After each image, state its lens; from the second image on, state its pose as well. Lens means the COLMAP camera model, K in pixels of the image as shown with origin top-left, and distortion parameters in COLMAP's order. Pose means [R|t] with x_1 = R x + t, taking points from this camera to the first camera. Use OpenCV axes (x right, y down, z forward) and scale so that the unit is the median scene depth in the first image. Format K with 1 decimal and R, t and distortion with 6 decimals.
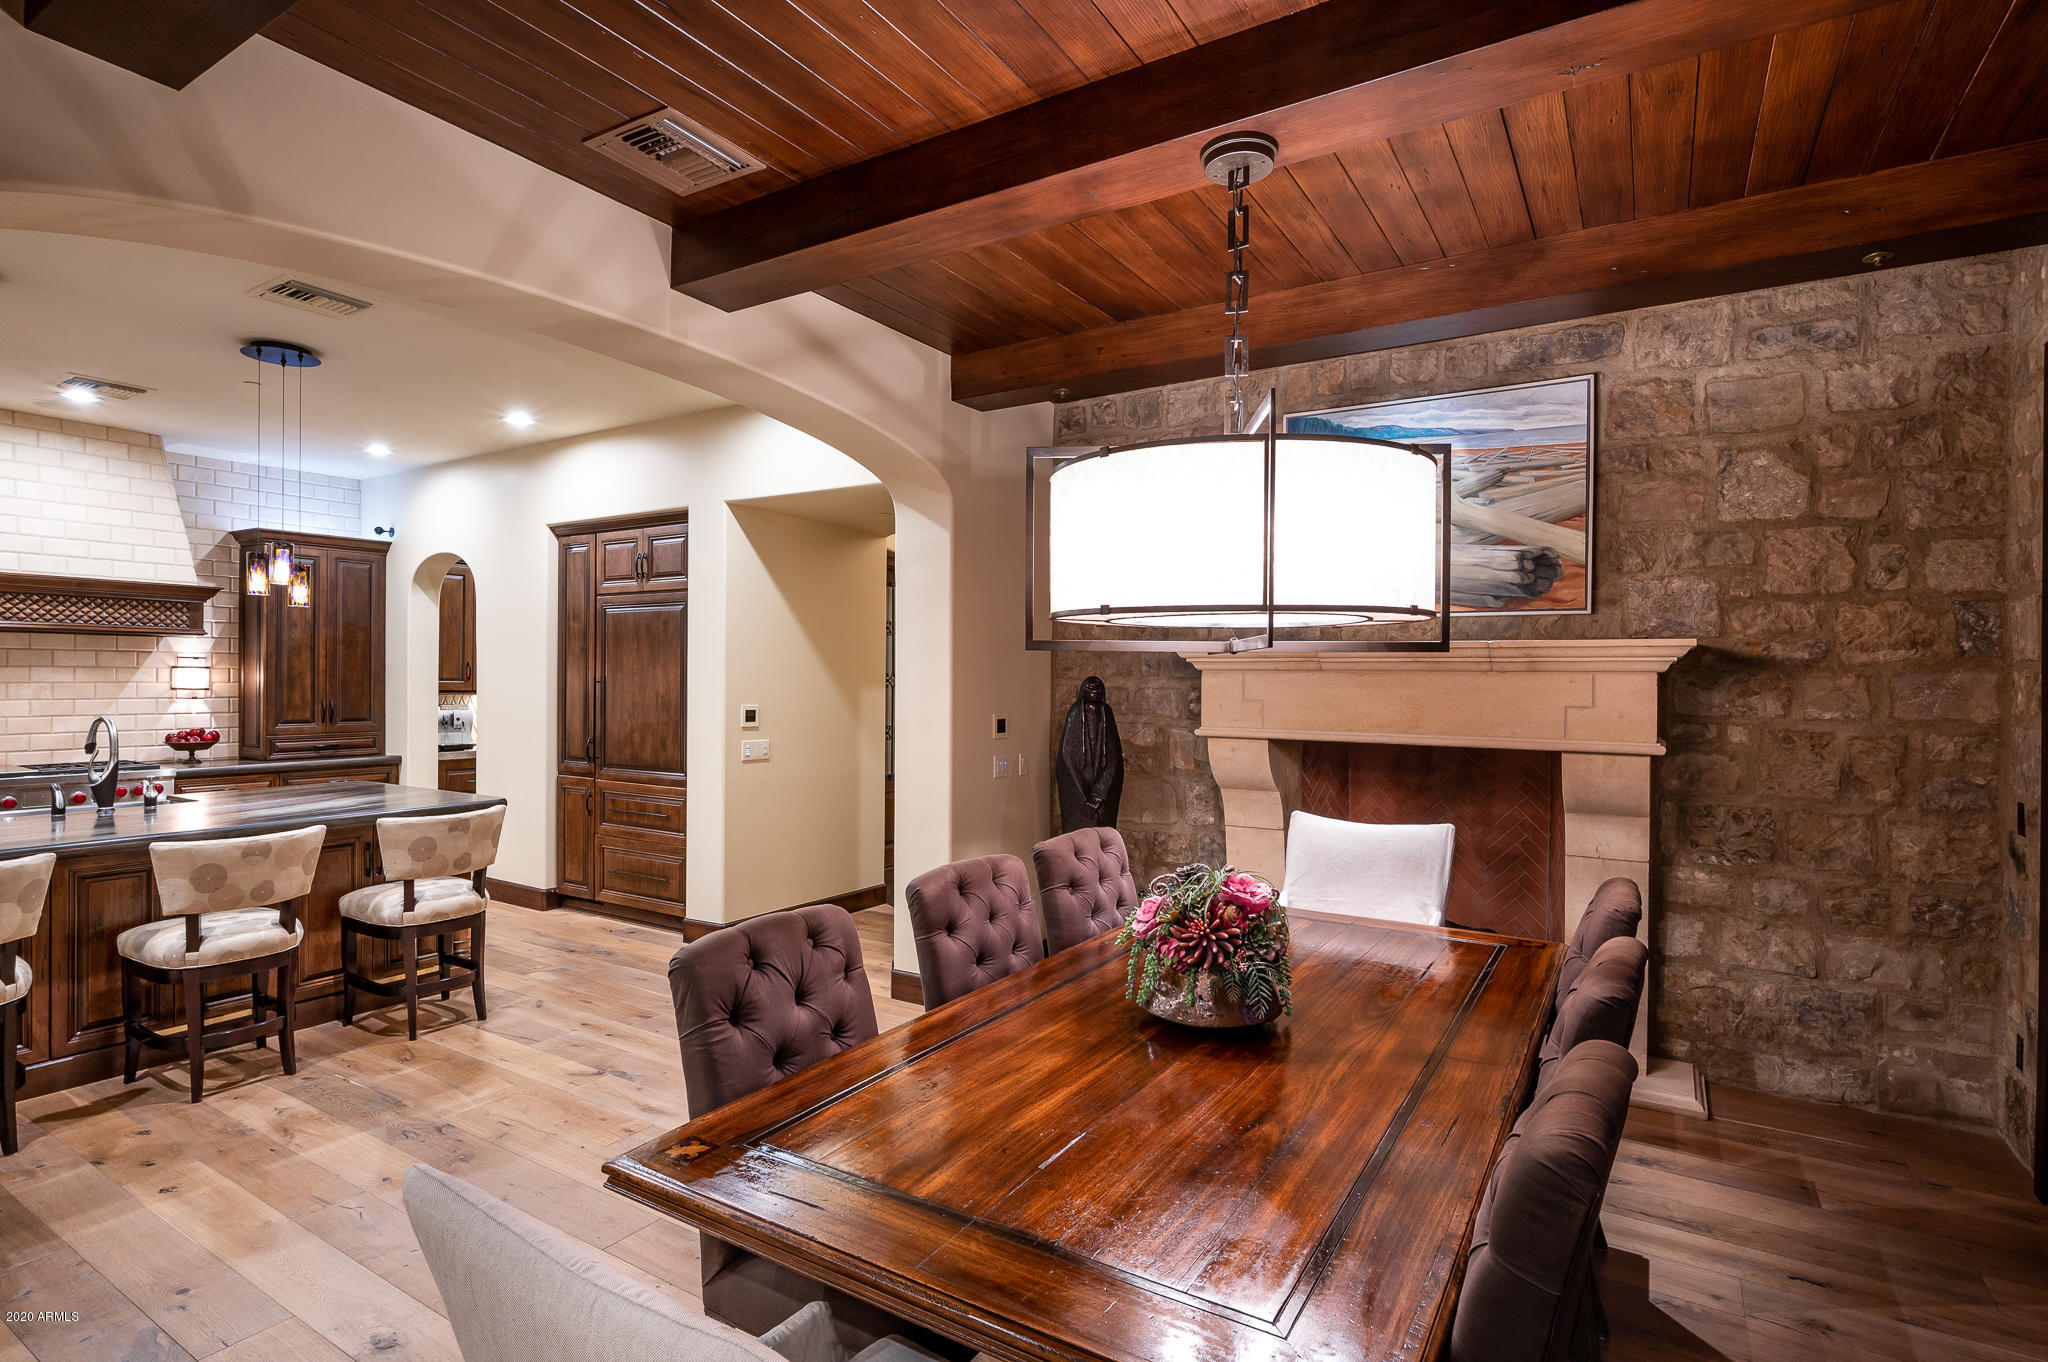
lens RADIAL K [[985.9, 0, 1026.6], [0, 985.9, 678.7], [0, 0, 1]] dist [0.000889, -0.000551]
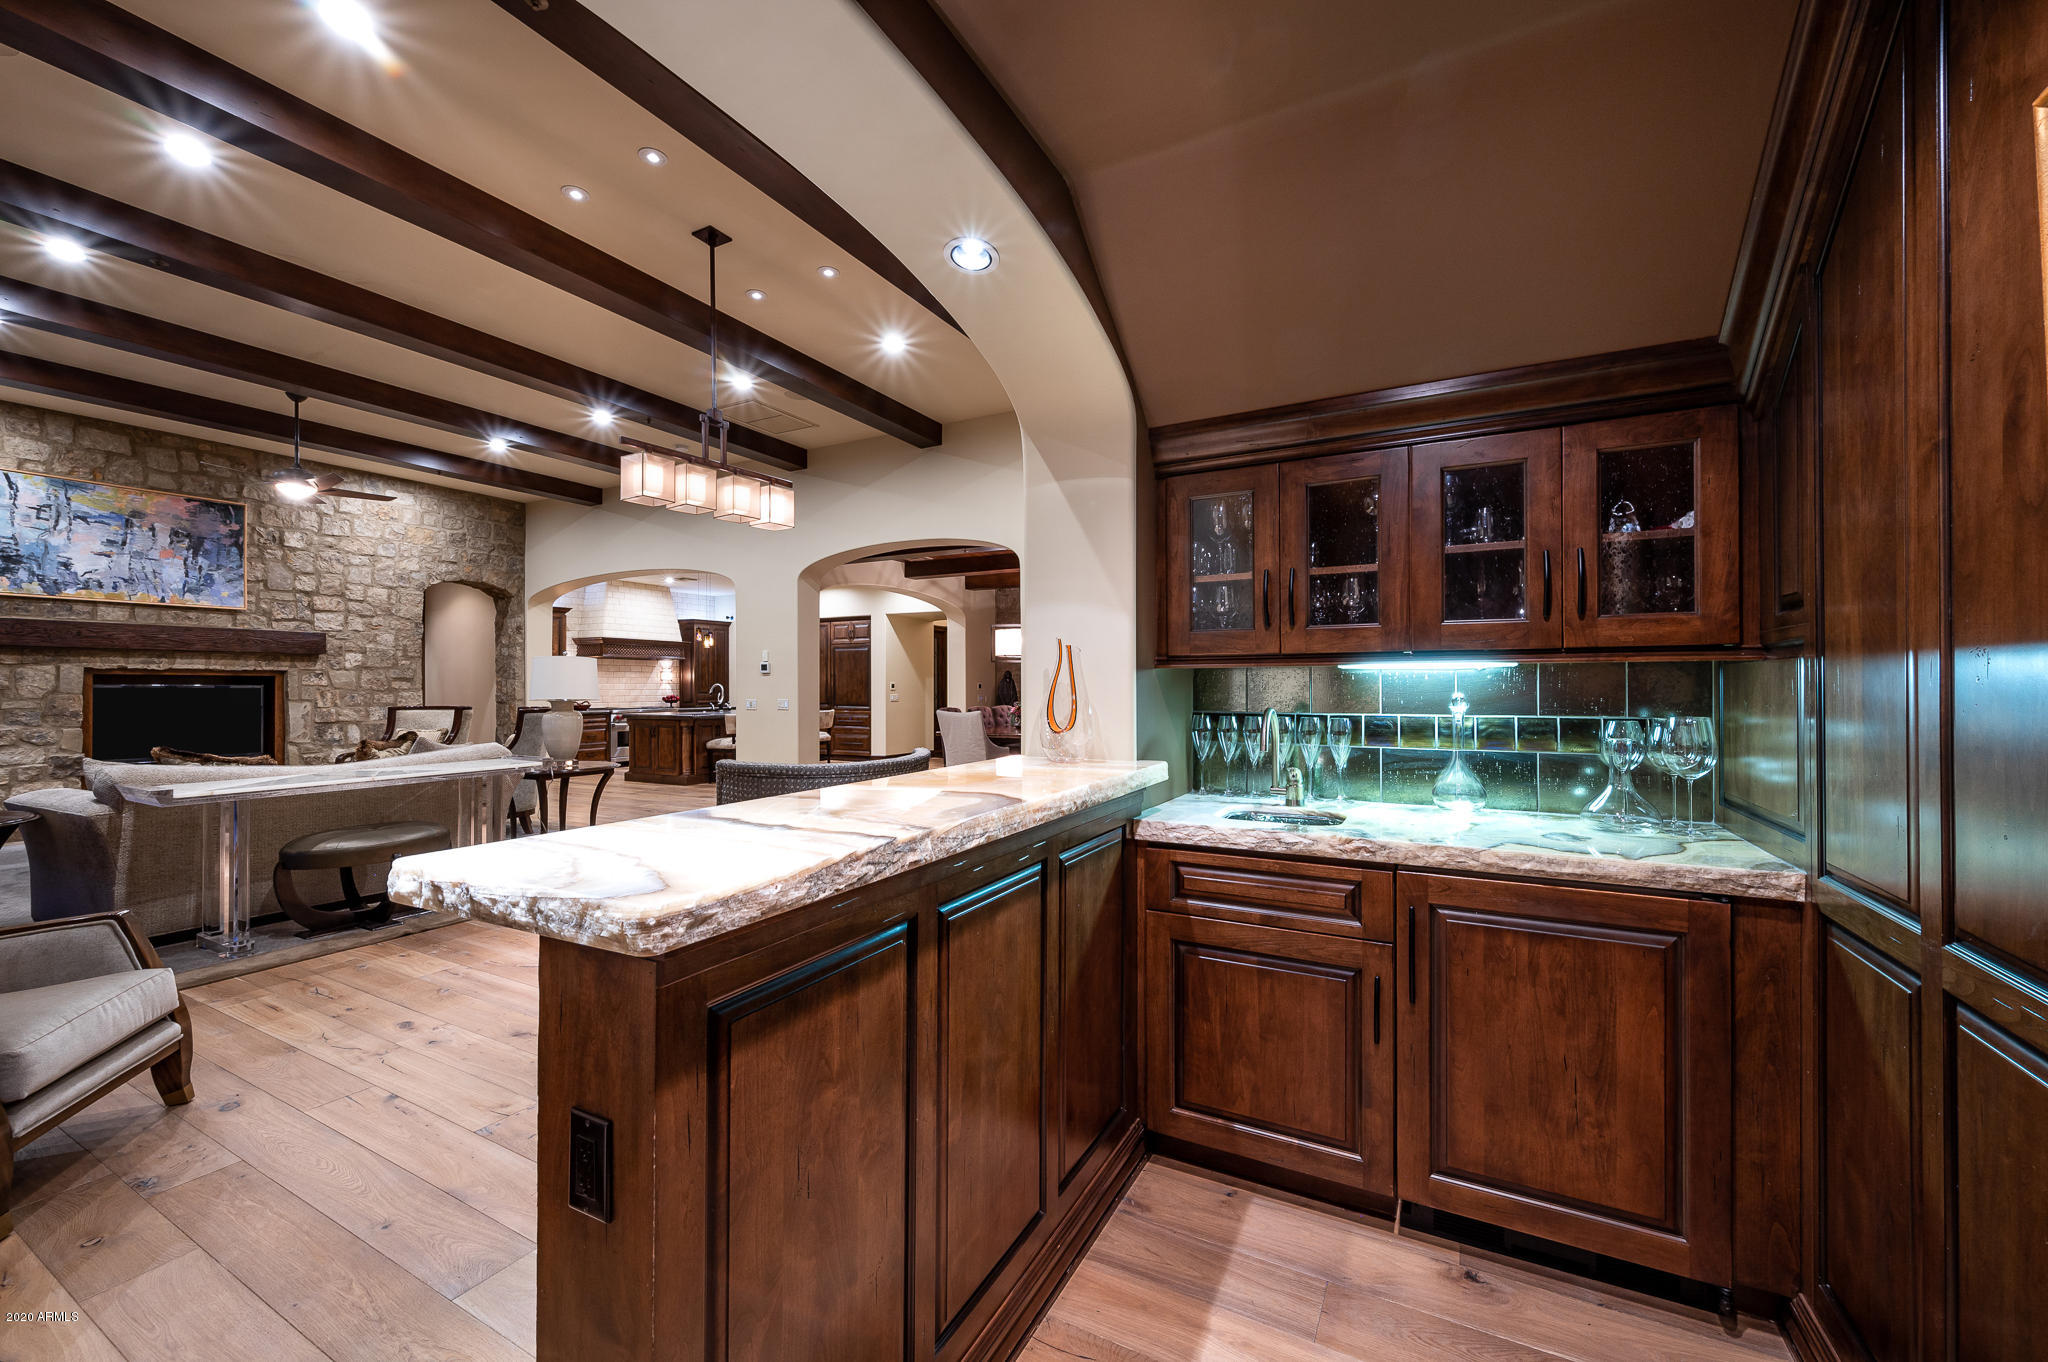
lens RADIAL K [[794.3, 0, 1023.9], [0, 794.3, 681.8], [0, 0, 1]] dist [0.000512, 0.000022]
pose [[0.998173, -0.008135, 0.059869, -0.032839], [0.008440, 0.999953, -0.004852, 0.038764], [-0.059827, 0.005349, 0.998194, -1.362334]]
